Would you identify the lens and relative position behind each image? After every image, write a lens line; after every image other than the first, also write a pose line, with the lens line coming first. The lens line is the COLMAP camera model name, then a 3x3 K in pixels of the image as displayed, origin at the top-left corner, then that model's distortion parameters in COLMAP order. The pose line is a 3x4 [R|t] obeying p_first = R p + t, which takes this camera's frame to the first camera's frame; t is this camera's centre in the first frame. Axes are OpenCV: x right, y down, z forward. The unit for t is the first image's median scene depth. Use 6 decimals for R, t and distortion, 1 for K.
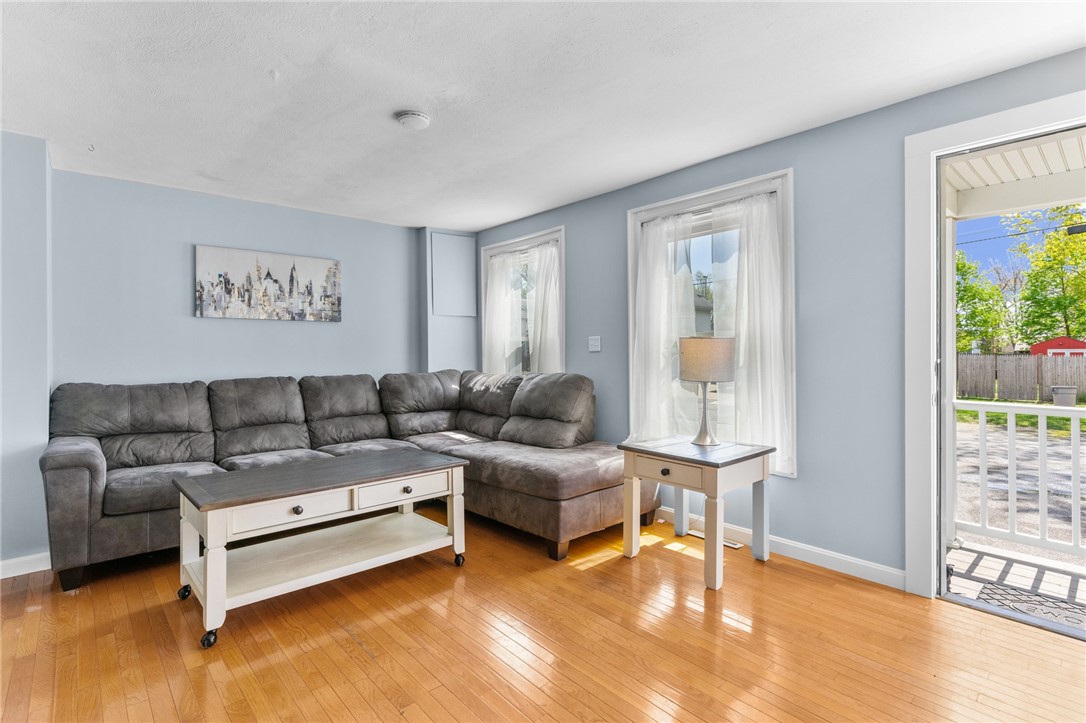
lens RADIAL K [[519.3, 0, 538.1], [0, 519.3, 353.1], [0, 0, 1]] dist [0.001591, -0.000336]
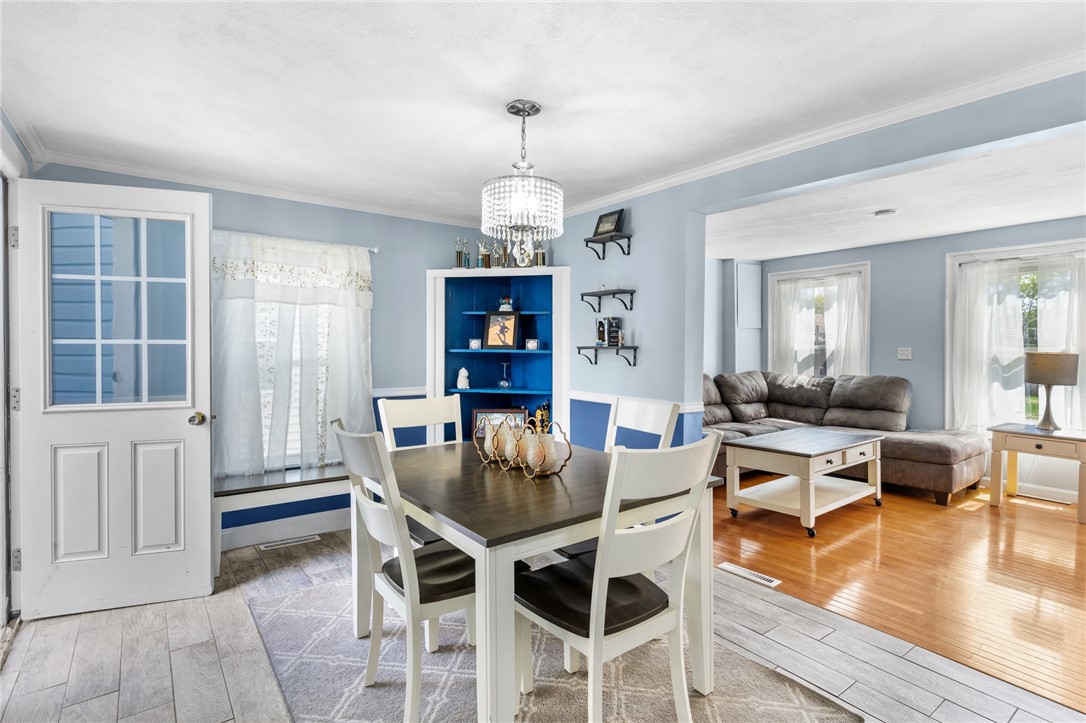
lens RADIAL K [[519.3, 0, 548.8], [0, 519.3, 355.5], [0, 0, 1]] dist [0.001591, -0.000336]
pose [[0.996431, 0.009395, -0.083881, -0.677501], [-0.008087, 0.999841, 0.015915, -0.026464], [0.084017, -0.015180, 0.996349, -0.383133]]
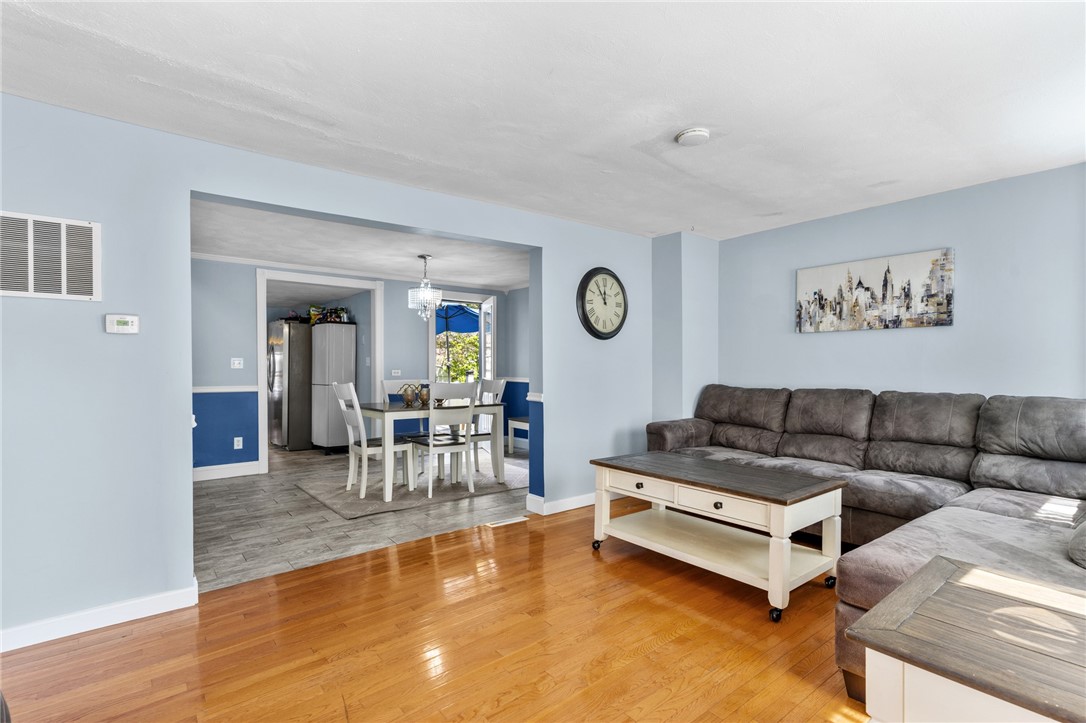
lens RADIAL K [[519.3, 0, 545.5], [0, 519.3, 368.7], [0, 0, 1]] dist [0.001591, -0.000336]
pose [[-0.054609, 0.015933, -0.998381, 0.487802], [0.002223, 0.999872, 0.015835, -0.009079], [0.998505, -0.001355, -0.054637, 0.471621]]
